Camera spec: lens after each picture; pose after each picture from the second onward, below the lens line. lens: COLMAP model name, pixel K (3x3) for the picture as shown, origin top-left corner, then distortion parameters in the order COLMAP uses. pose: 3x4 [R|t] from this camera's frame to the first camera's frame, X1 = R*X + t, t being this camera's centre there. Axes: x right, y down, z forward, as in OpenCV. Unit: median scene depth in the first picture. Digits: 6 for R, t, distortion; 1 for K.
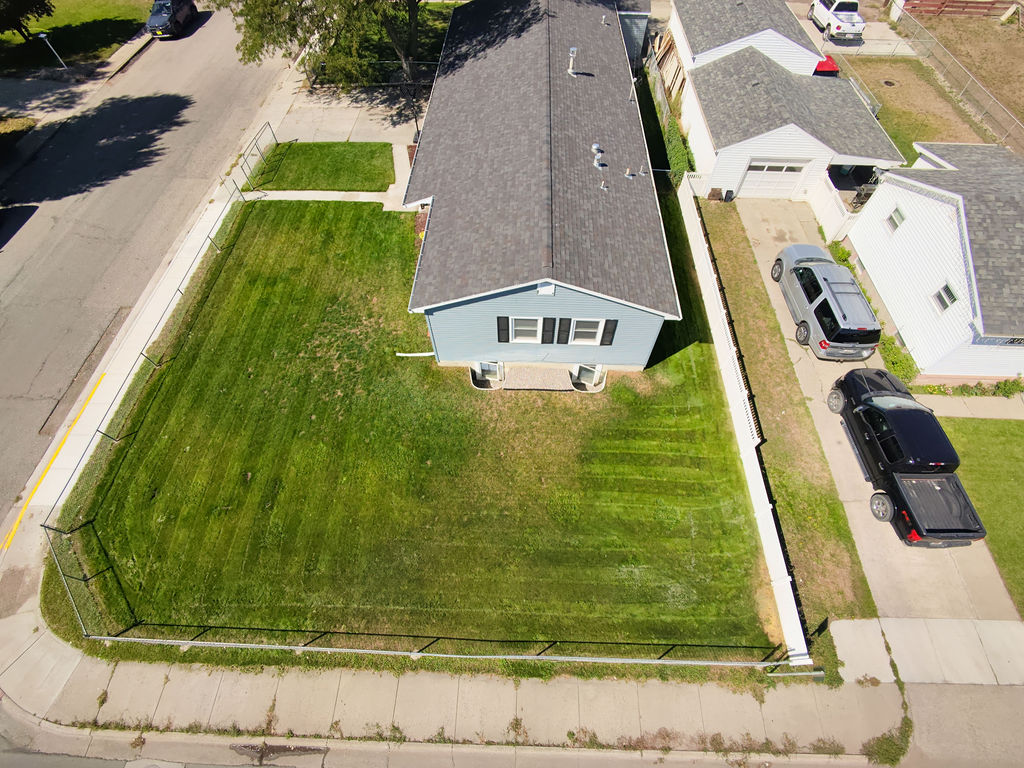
lens RADIAL K [[469.8, 0, 514.1], [0, 469.8, 383.7], [0, 0, 1]] dist [-0.001235, -0.003957]
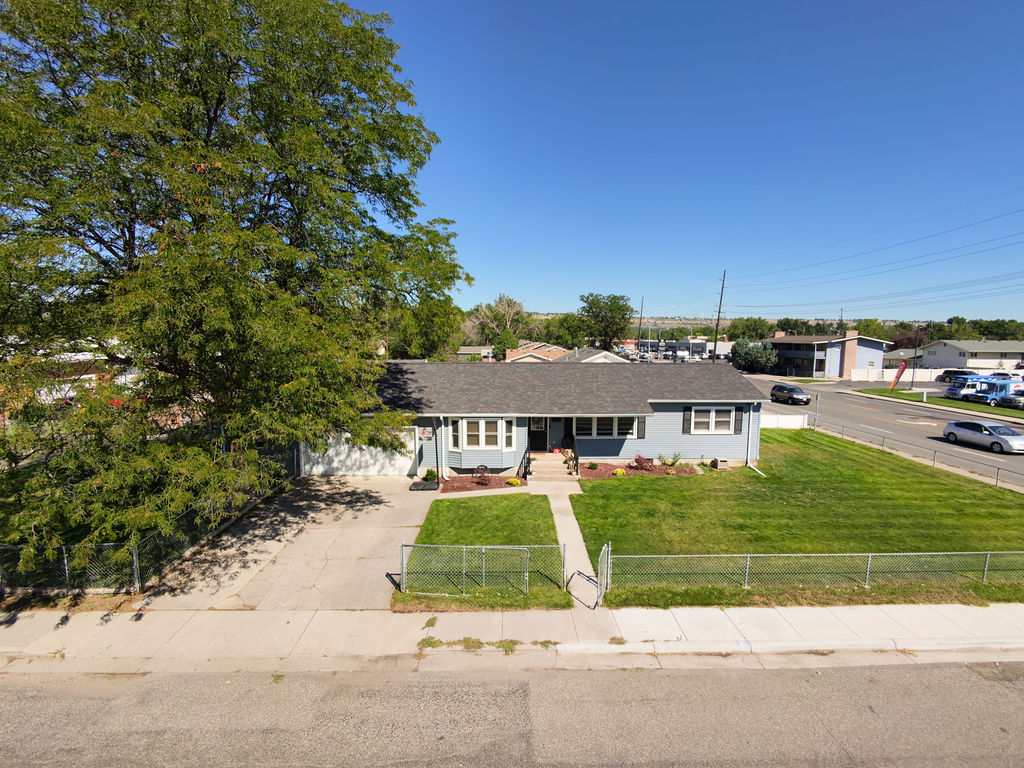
lens RADIAL K [[469.8, 0, 517.1], [0, 469.8, 384.6], [0, 0, 1]] dist [-0.001235, -0.003957]
pose [[-0.057146, -0.105499, 0.992776, -1.825308], [0.831910, 0.544736, 0.105774, -1.118649], [-0.551960, 0.831945, 0.056636, 1.453928]]
